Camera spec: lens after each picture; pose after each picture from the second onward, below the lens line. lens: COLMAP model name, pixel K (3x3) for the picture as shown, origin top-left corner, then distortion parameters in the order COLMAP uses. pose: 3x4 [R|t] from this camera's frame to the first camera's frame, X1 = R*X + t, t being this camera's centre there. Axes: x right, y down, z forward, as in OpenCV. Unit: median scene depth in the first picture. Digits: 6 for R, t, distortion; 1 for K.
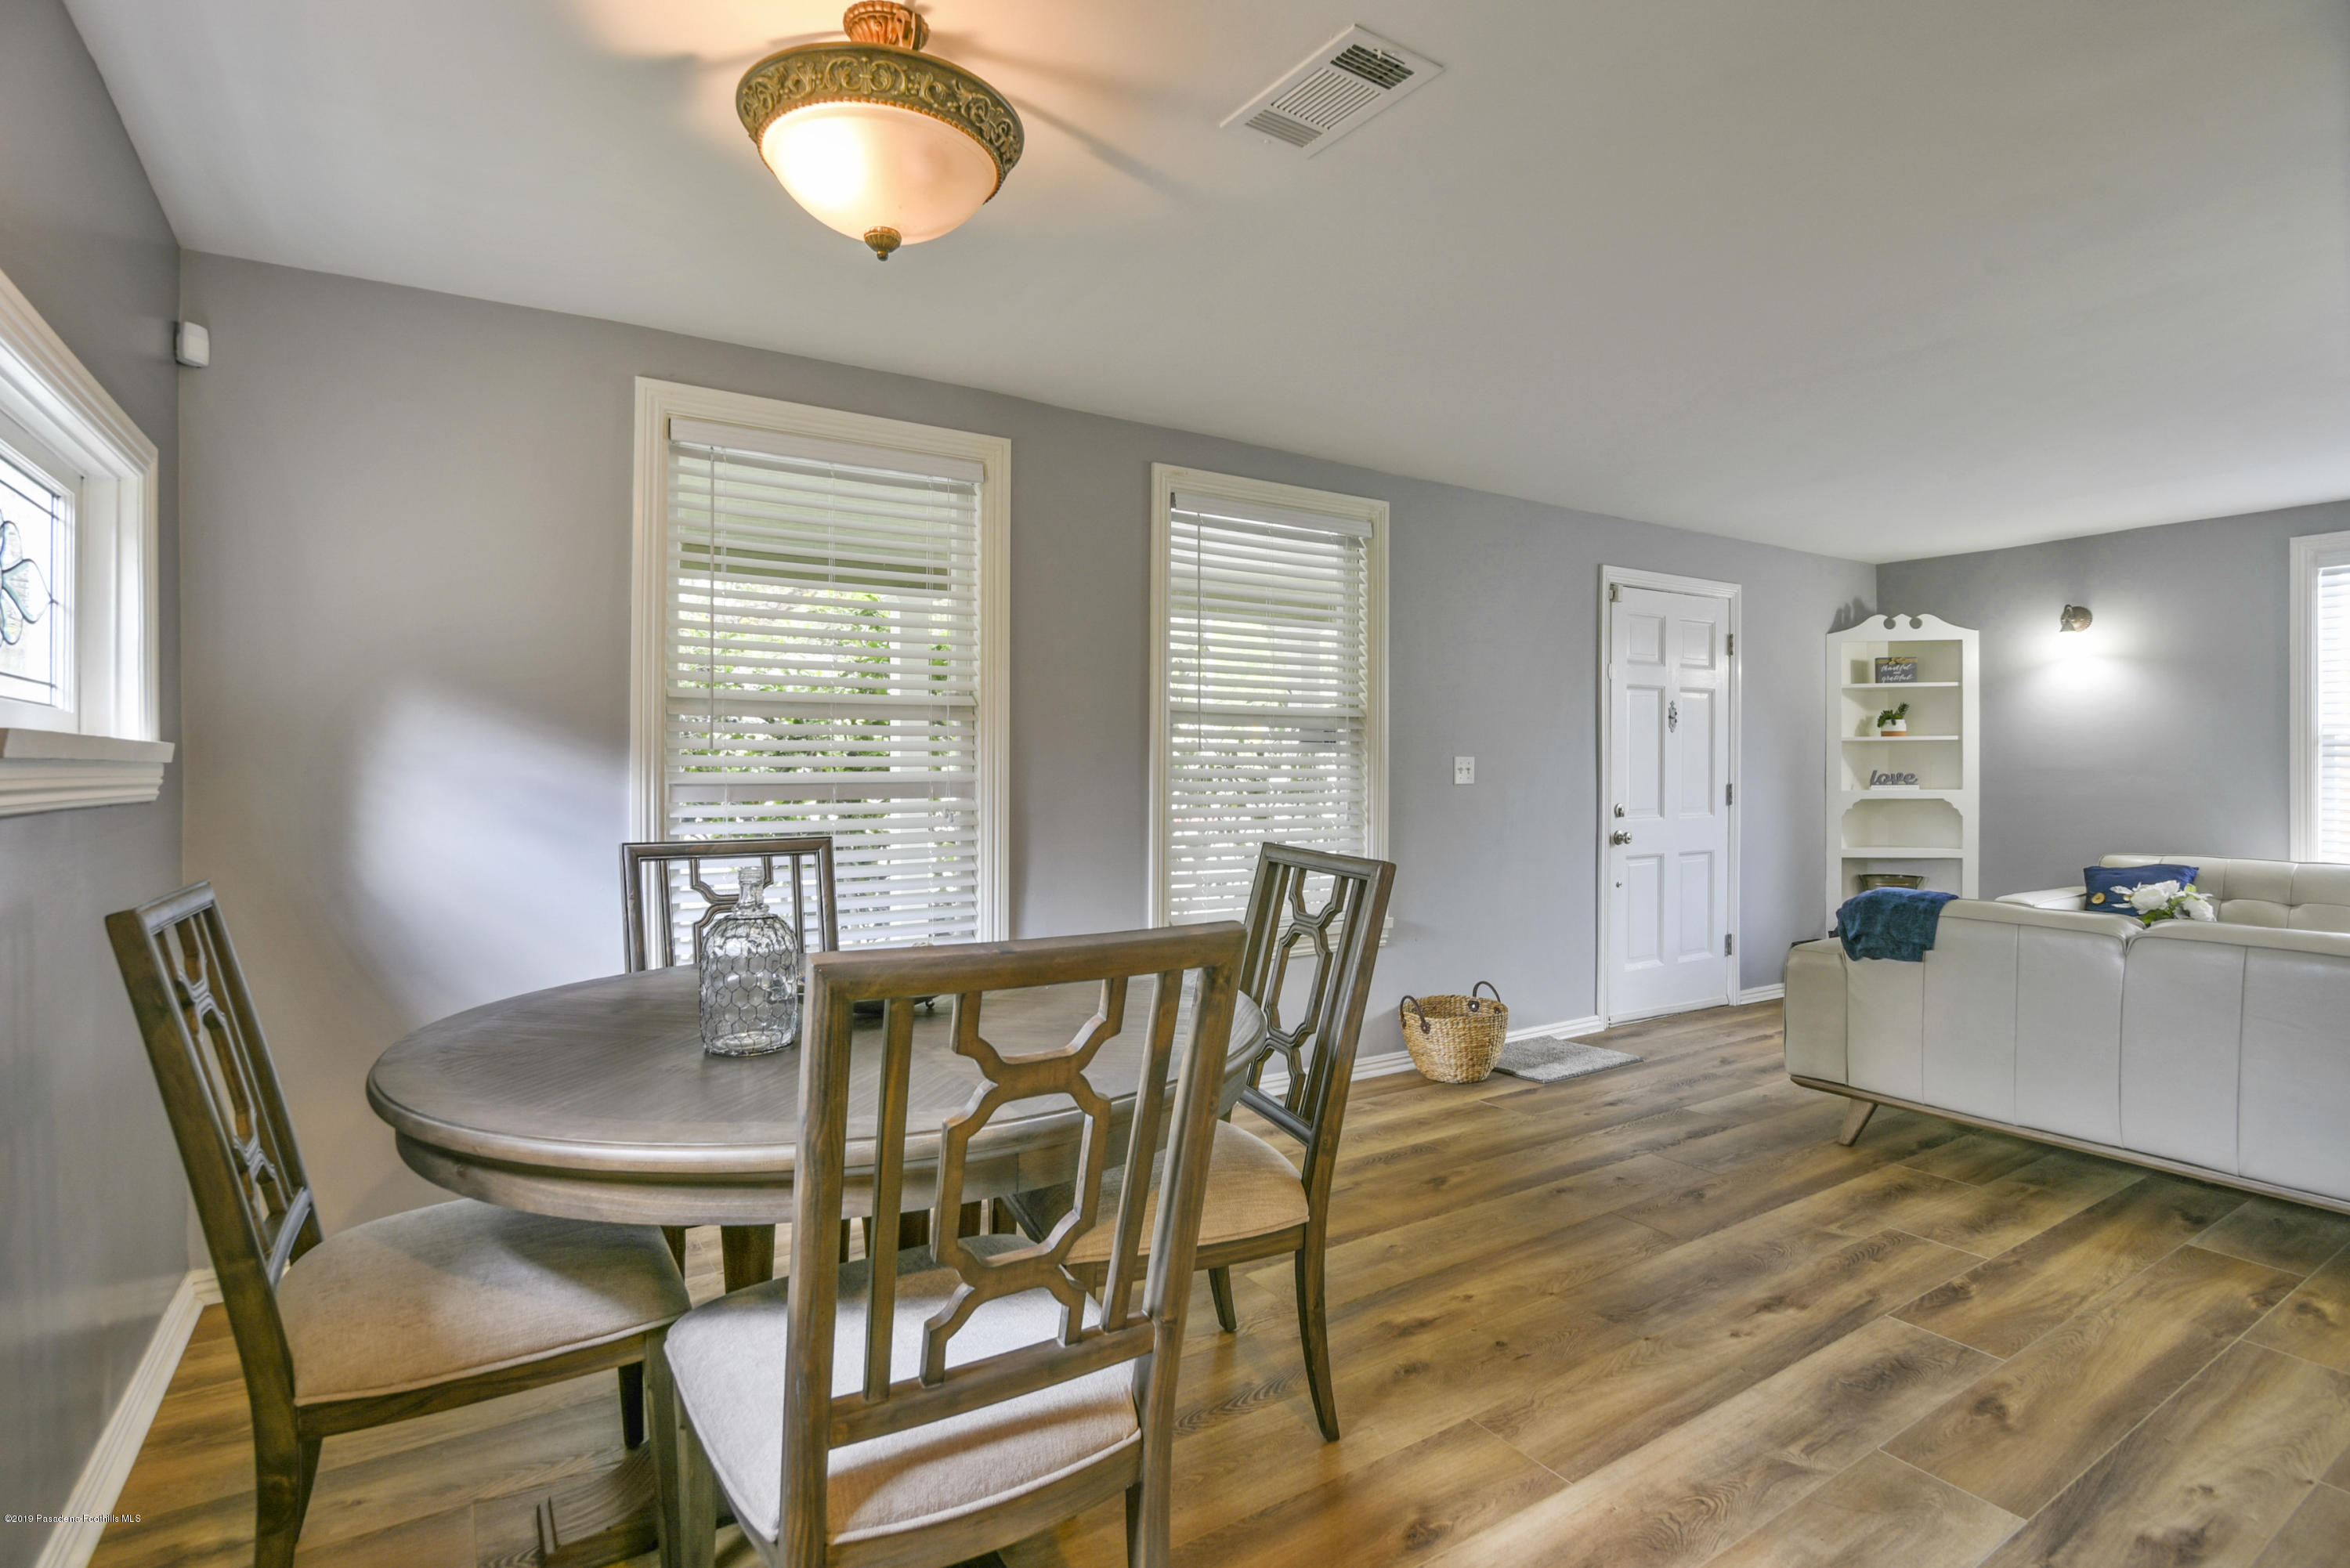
lens RADIAL K [[1157.5, 0, 1177.8], [0, 1157.5, 781.3], [0, 0, 1]] dist [-0.040788, -0.001673]
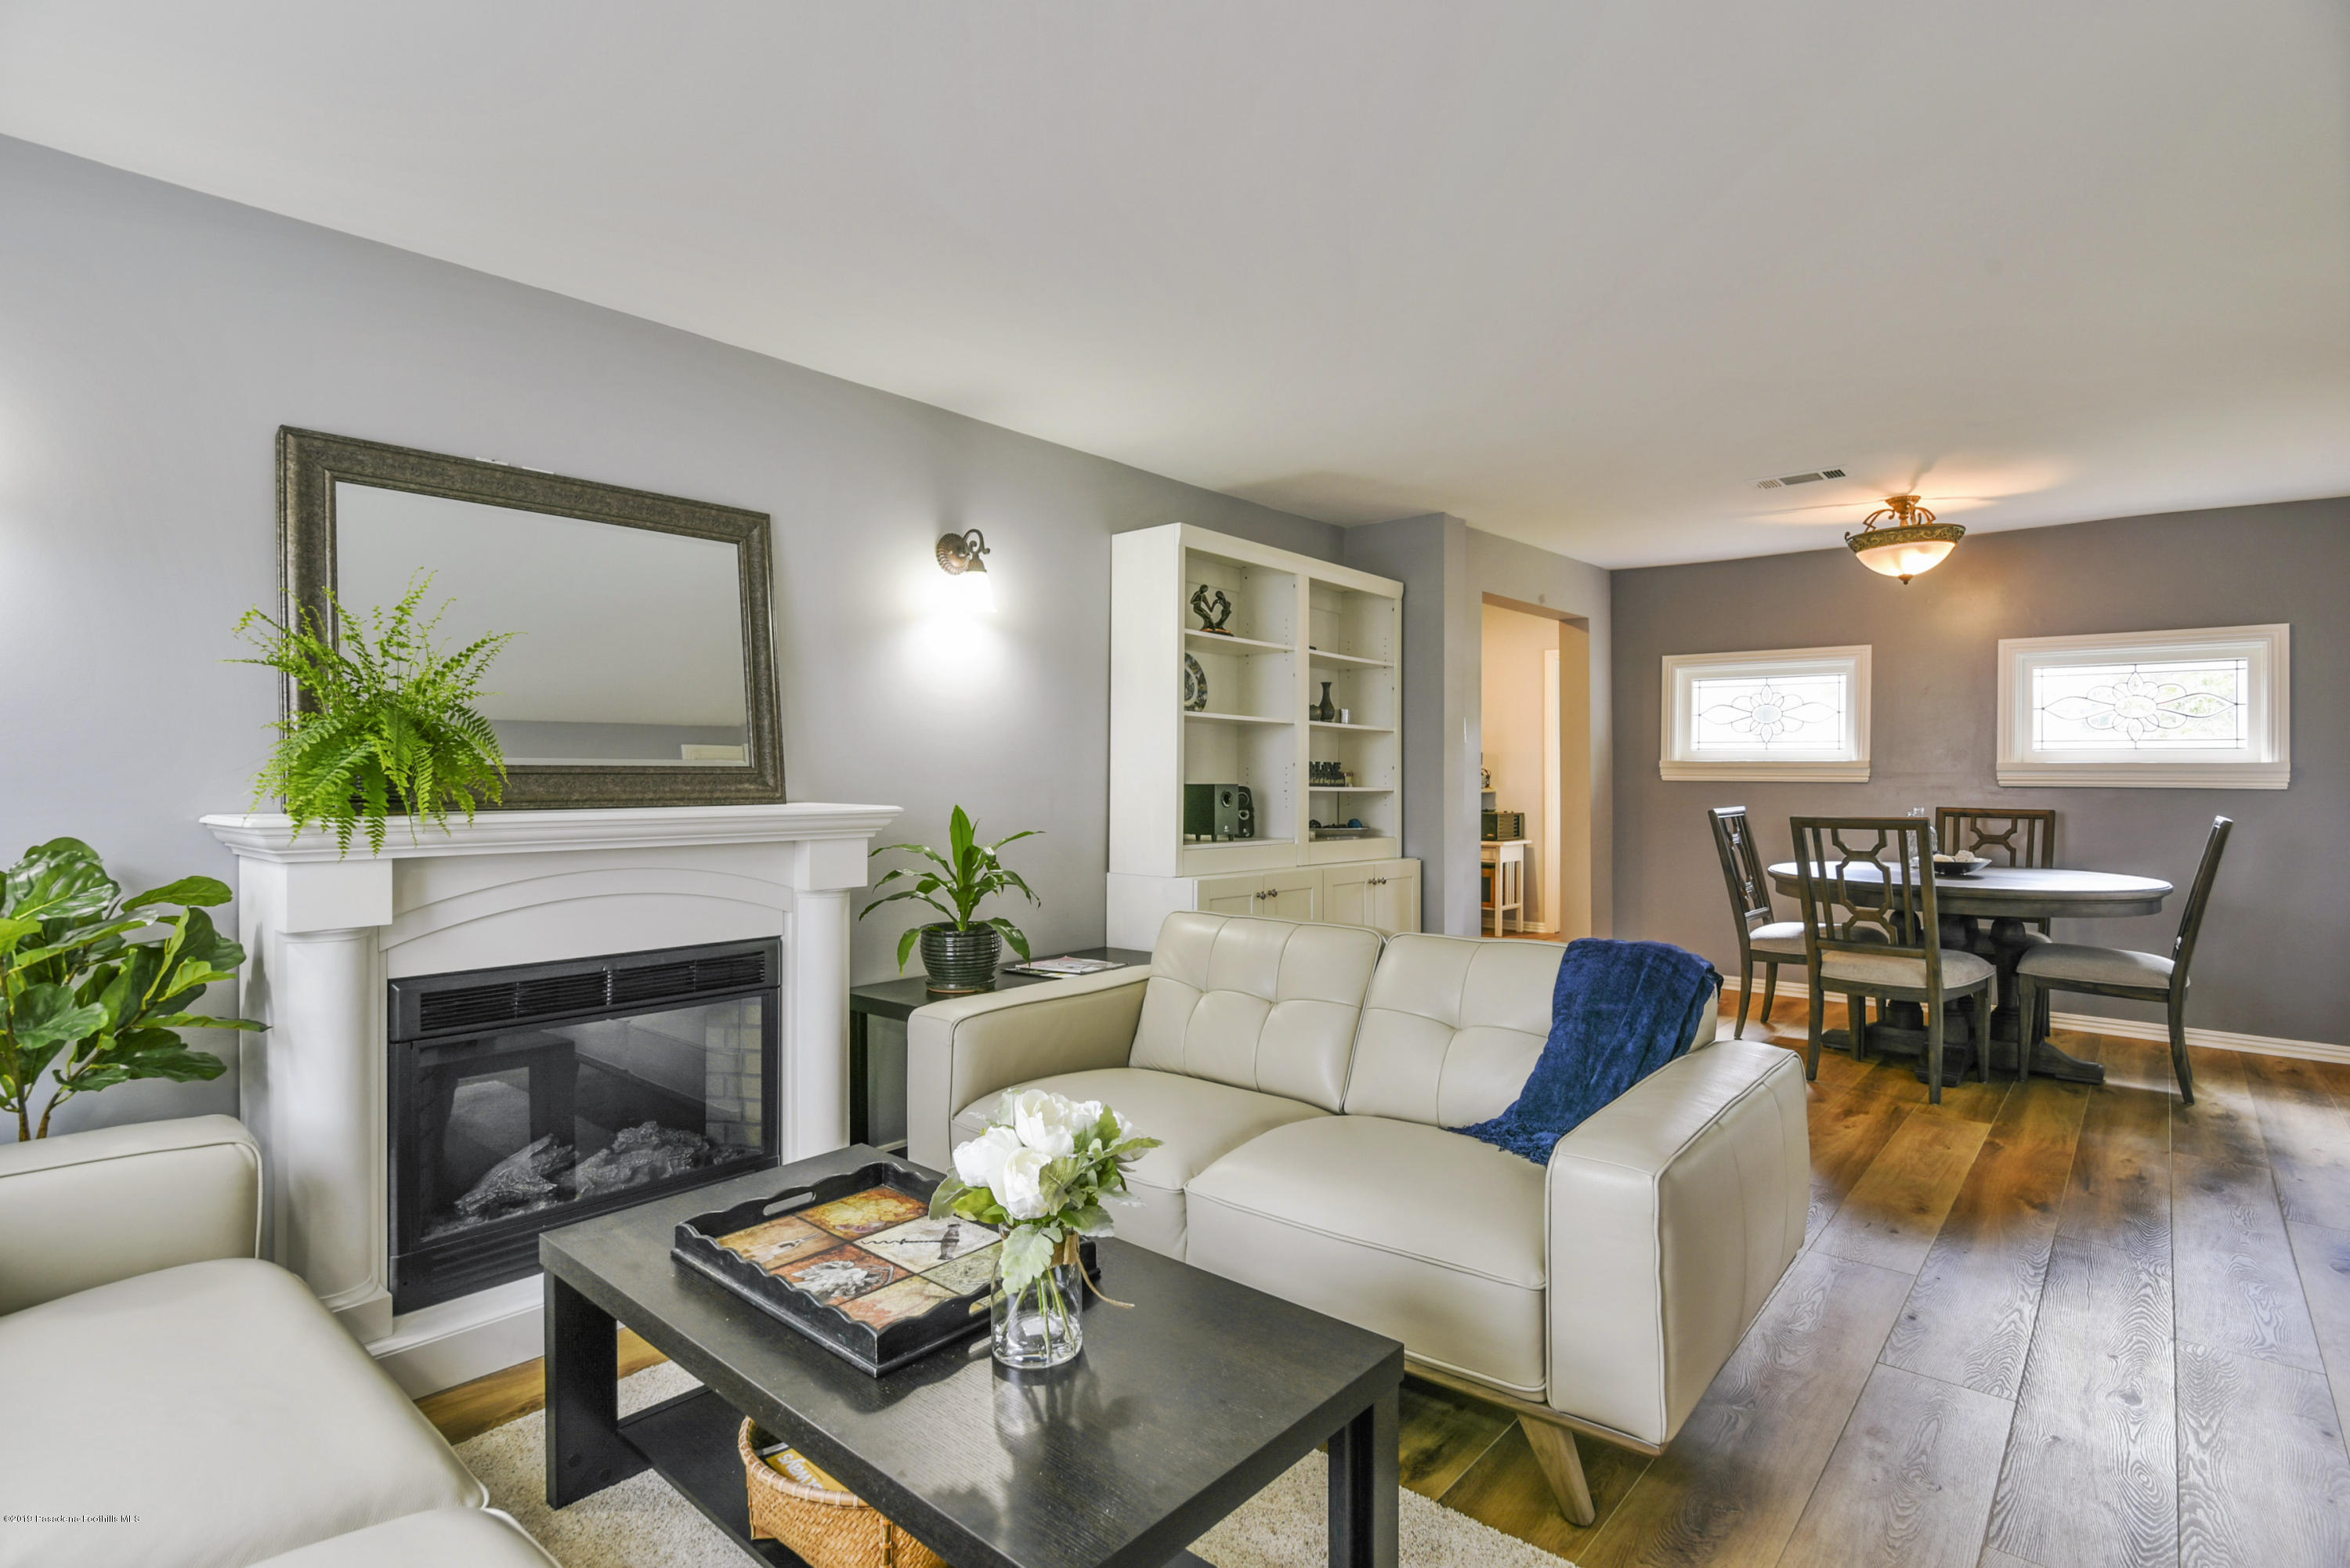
lens RADIAL K [[1157.5, 0, 1173.4], [0, 1157.5, 785.4], [0, 0, 1]] dist [-0.040788, -0.001673]
pose [[-0.962239, 0.001732, -0.272202, 0.613381], [-0.000295, 0.999973, 0.007406, -0.009202], [0.272207, 0.007207, -0.962212, 0.882165]]
